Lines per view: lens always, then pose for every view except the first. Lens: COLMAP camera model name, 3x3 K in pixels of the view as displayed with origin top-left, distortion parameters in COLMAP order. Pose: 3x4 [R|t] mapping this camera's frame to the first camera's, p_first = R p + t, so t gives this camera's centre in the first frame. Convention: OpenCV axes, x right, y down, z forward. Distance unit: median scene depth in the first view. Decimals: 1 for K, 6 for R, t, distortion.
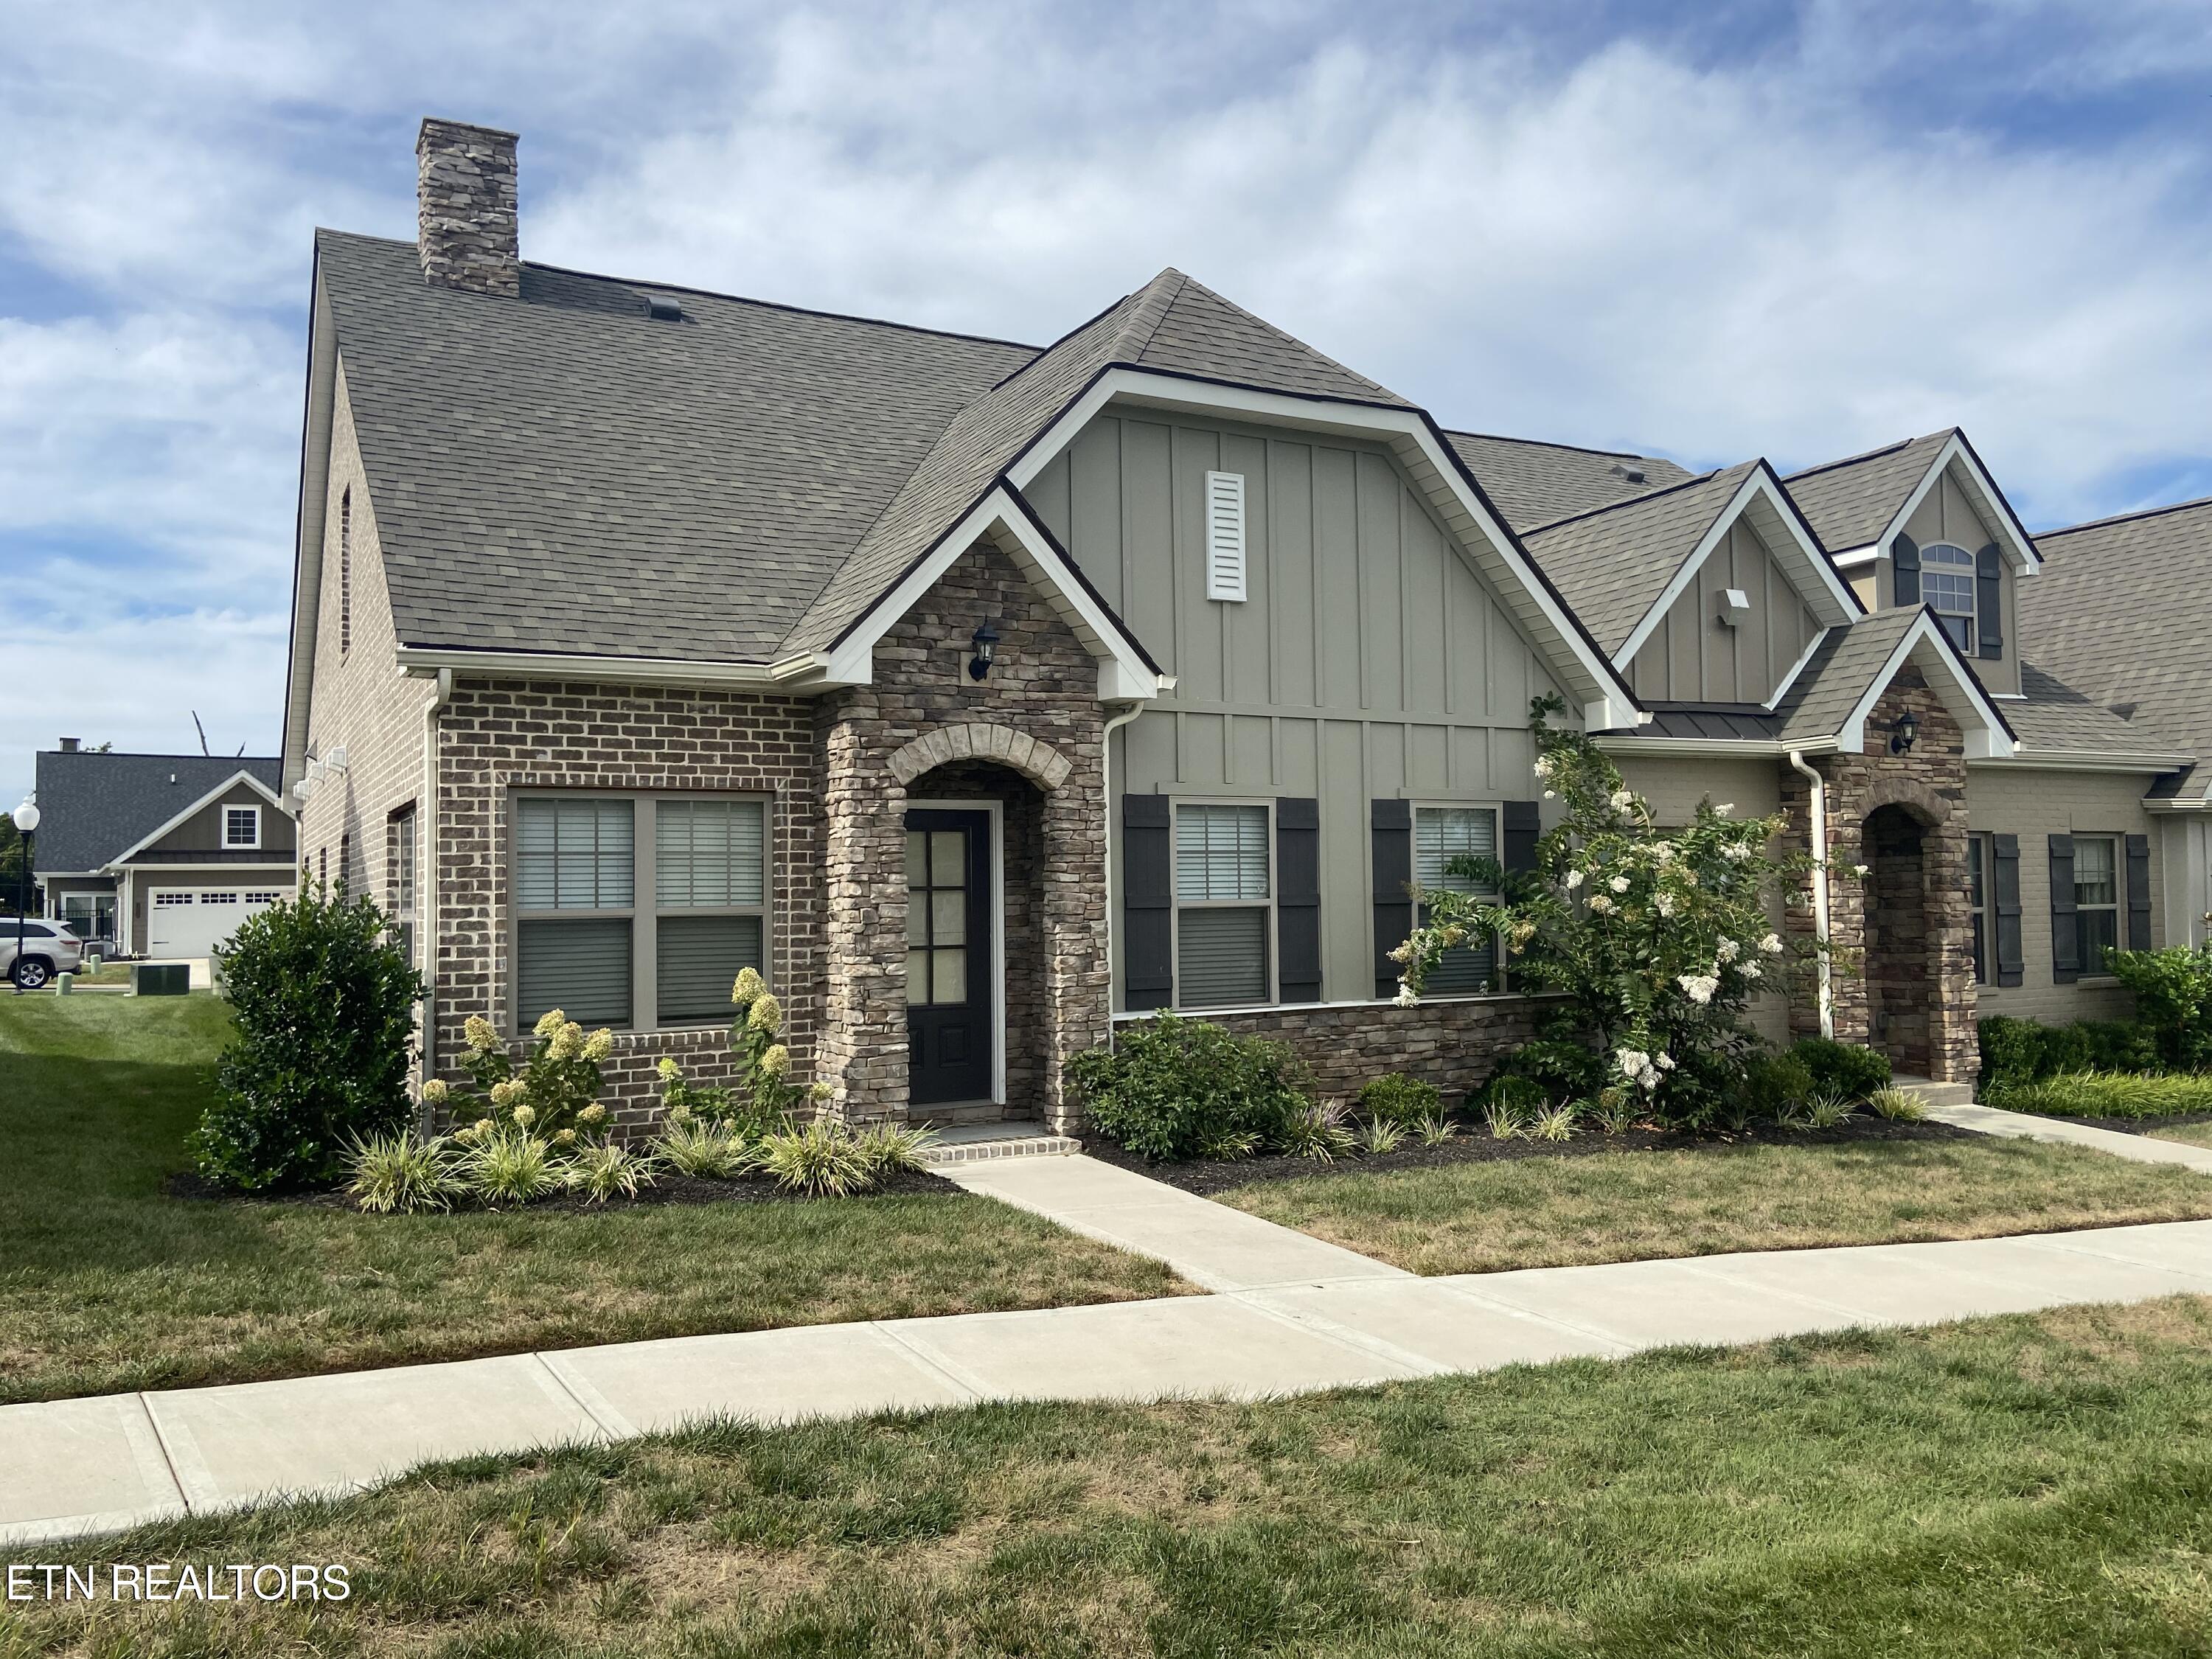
lens RADIAL K [[1668.3, 0, 1106.0], [0, 1668.3, 829.5], [0, 0, 1]] dist [0.044994, -0.003153]
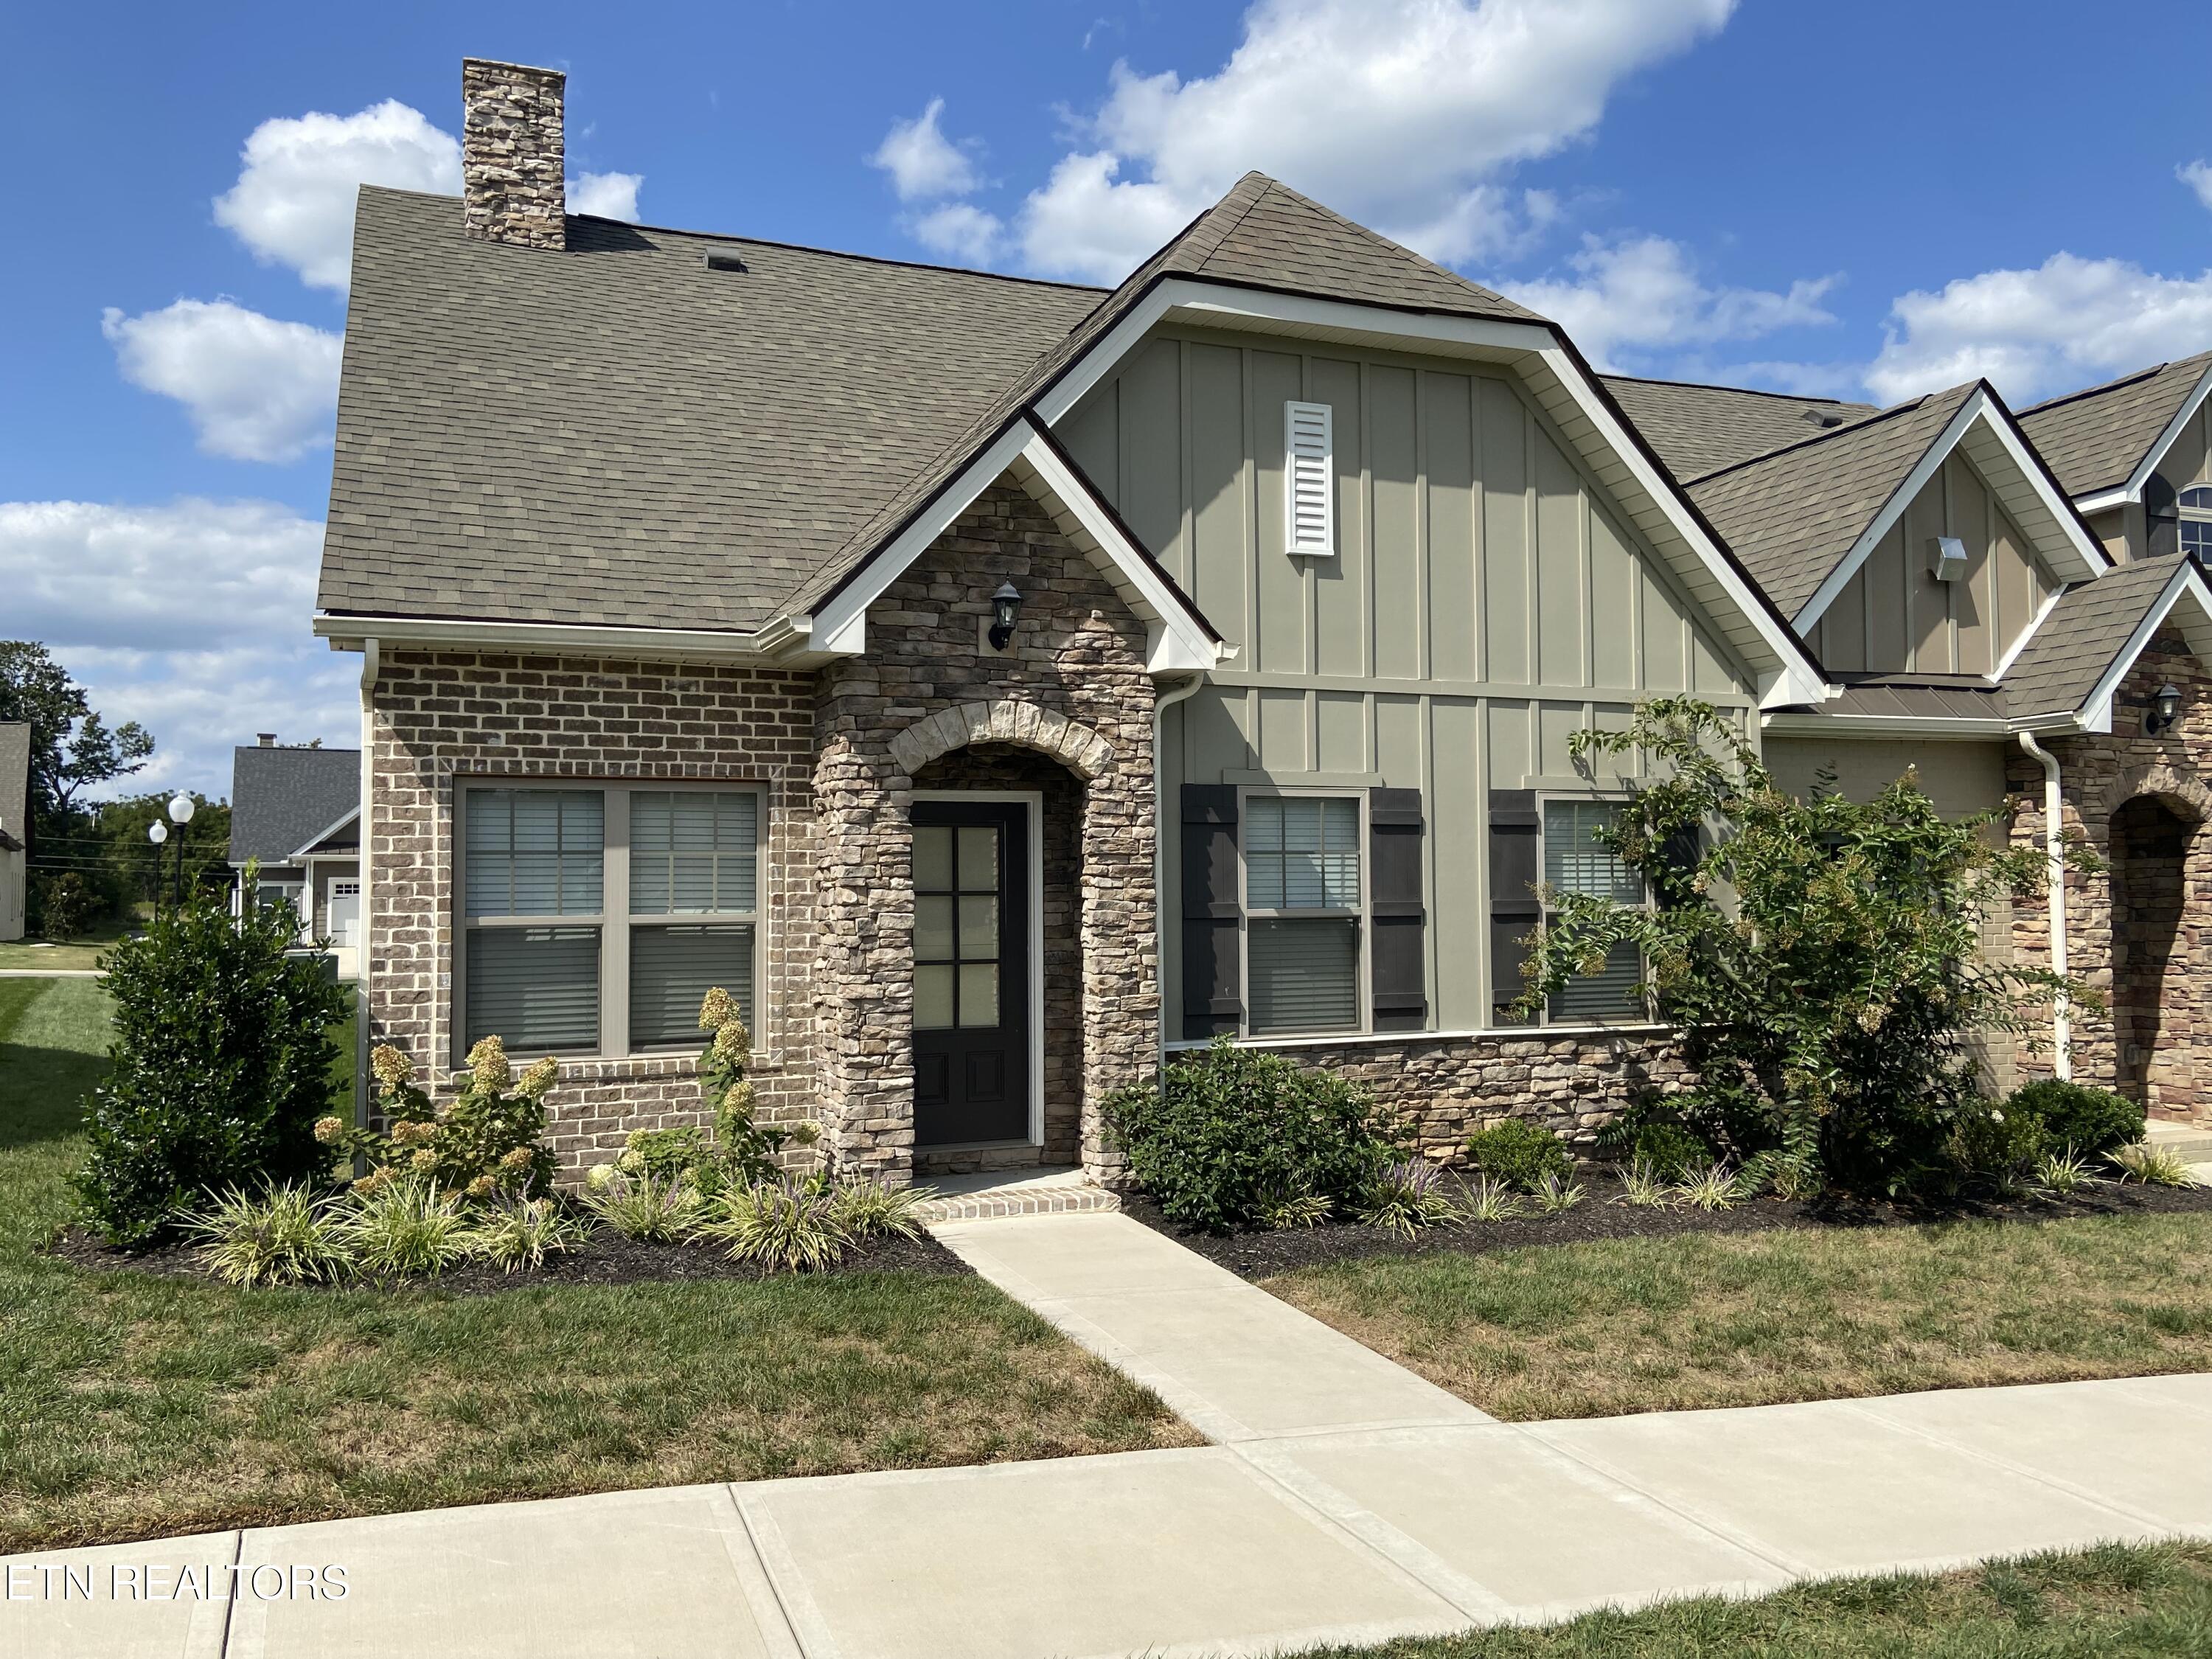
lens RADIAL K [[1677.1, 0, 1077.0], [0, 1677.1, 825.9], [0, 0, 1]] dist [0.088436, -0.125807]
pose [[0.993132, 0.001604, -0.116992, 0.061041], [-0.001365, 0.999997, 0.002120, -0.001682], [0.116995, -0.001946, 0.993131, 0.153893]]
